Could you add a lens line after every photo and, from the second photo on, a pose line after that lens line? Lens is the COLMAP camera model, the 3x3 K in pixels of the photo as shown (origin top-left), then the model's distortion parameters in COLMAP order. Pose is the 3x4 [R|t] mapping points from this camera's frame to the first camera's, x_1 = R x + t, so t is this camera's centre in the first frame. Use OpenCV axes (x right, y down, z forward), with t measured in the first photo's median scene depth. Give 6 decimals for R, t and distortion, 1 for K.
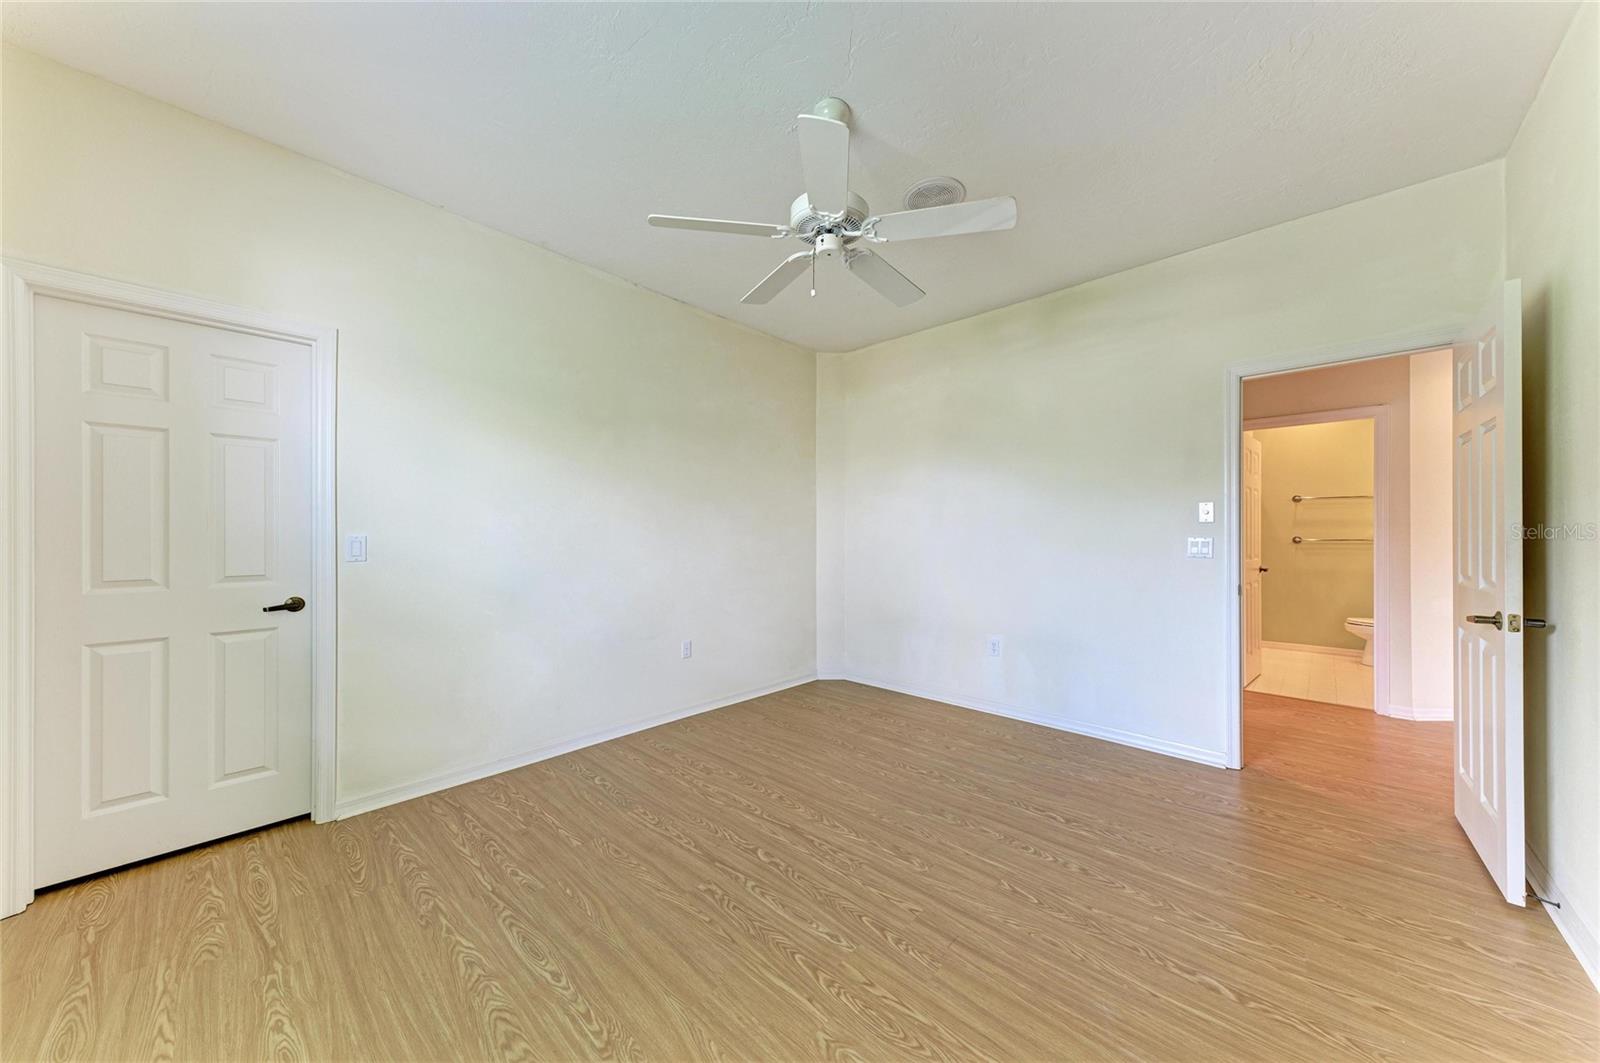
lens RADIAL K [[541.7, 0, 799.4], [0, 541.7, 529.3], [0, 0, 1]] dist [0.003800, -0.000428]
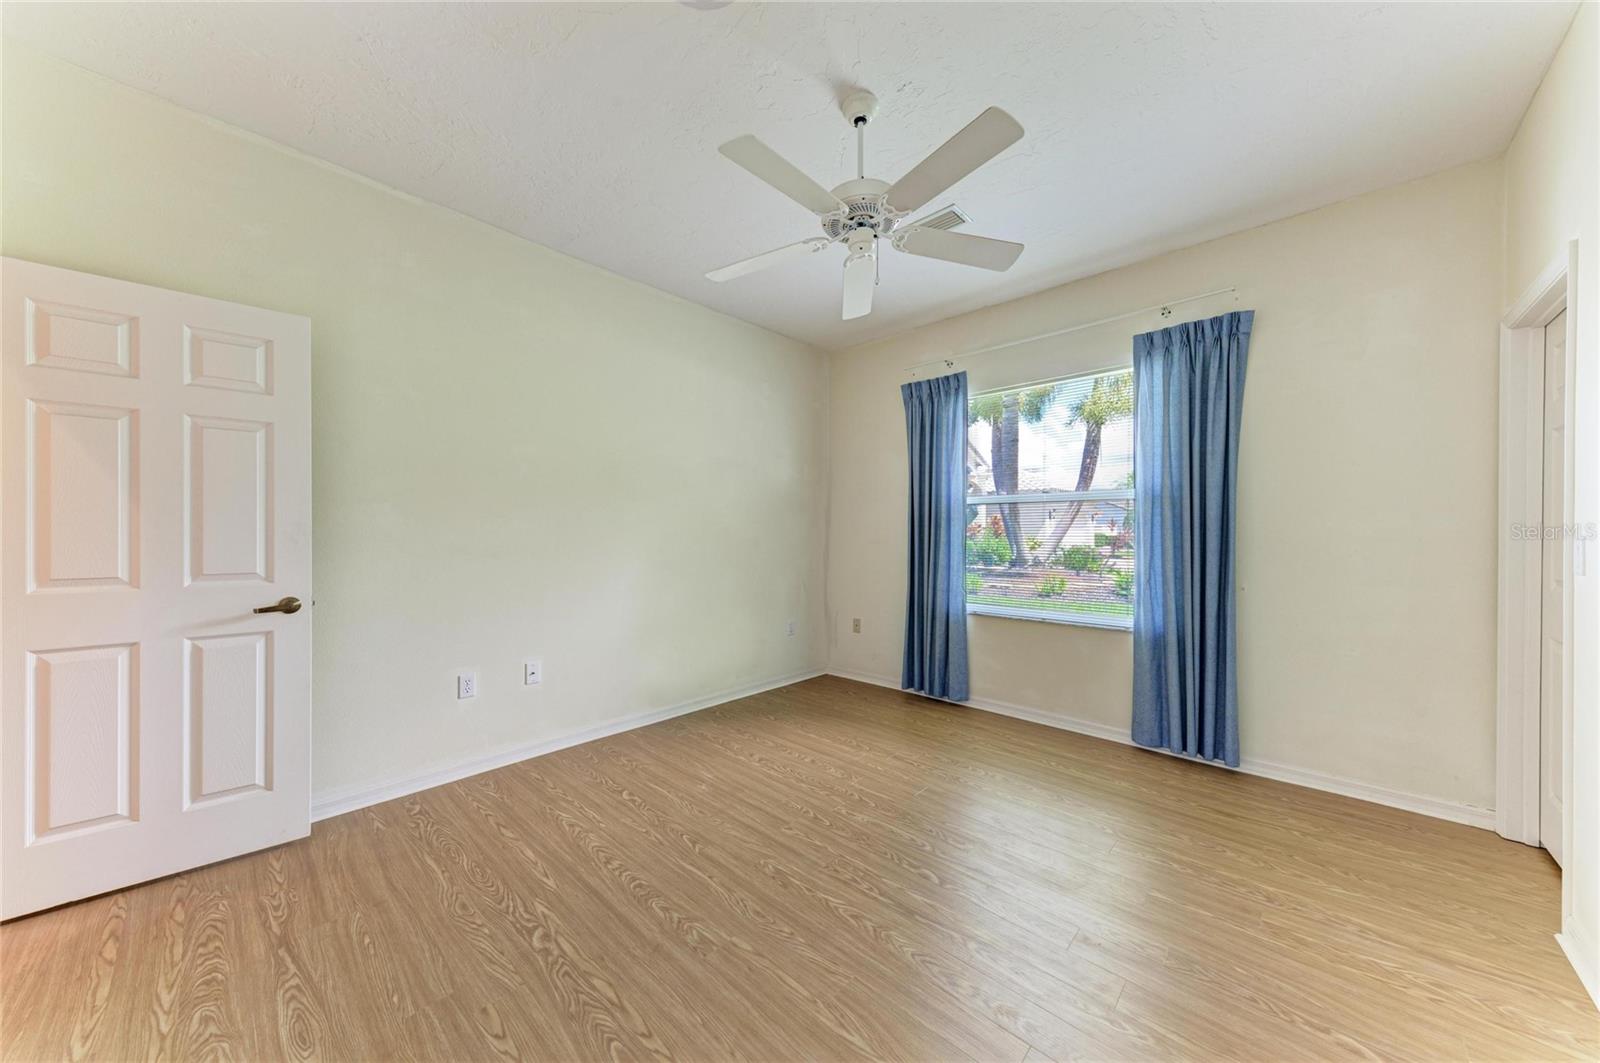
lens RADIAL K [[541.7, 0, 799.6], [0, 541.7, 538.2], [0, 0, 1]] dist [0.003800, -0.000428]
pose [[-0.999964, -0.002526, -0.008047, 0.171042], [-0.002477, 0.999978, -0.006098, 0.025798], [0.008062, -0.006078, -0.999949, 1.981986]]
